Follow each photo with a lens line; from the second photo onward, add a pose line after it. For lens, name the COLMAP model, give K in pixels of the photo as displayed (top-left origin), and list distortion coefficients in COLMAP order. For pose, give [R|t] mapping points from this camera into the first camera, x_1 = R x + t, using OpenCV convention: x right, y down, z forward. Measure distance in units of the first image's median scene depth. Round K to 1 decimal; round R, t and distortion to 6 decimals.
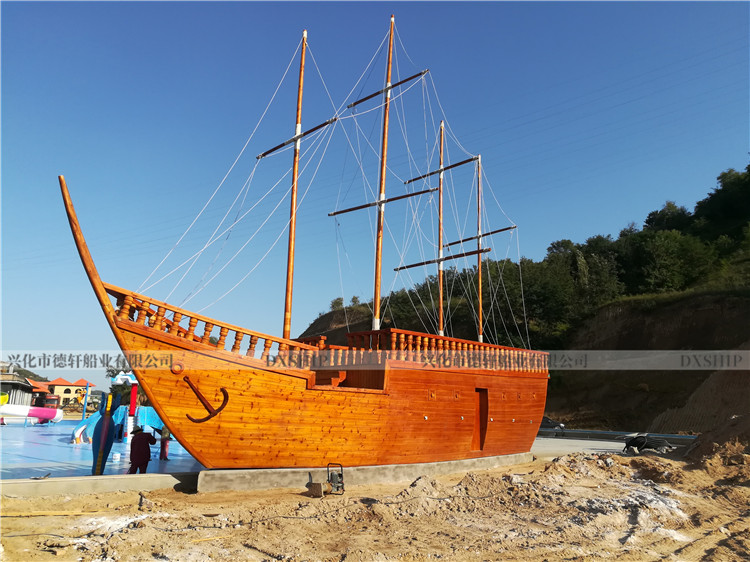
lens RADIAL K [[588.7, 0, 375.0], [0, 588.7, 281.0], [0, 0, 1]] dist [-0.036092, 0.069874]
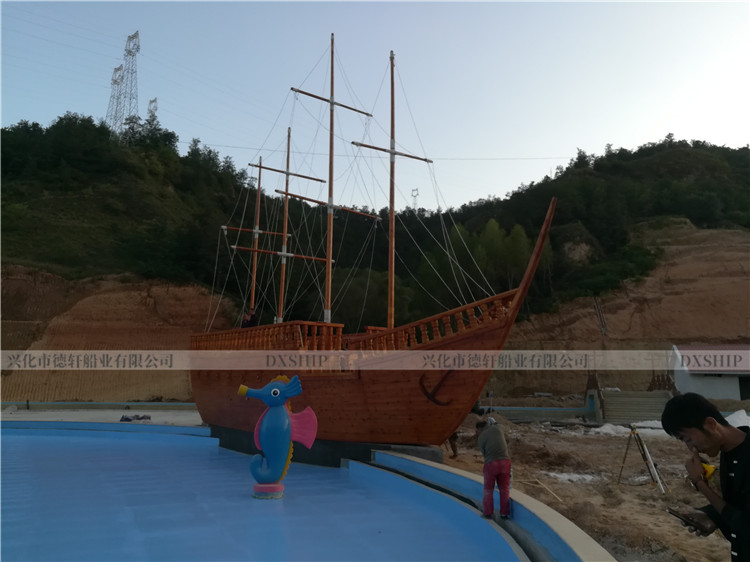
lens RADIAL K [[578.5, 0, 375.0], [0, 578.5, 281.0], [0, 0, 1]] dist [0.005834, 0.009215]
pose [[0.232125, 0.163472, 0.958851, -1.198716], [-0.221867, 0.968688, -0.111438, 0.127483], [-0.947044, -0.186870, 0.261125, 0.726811]]
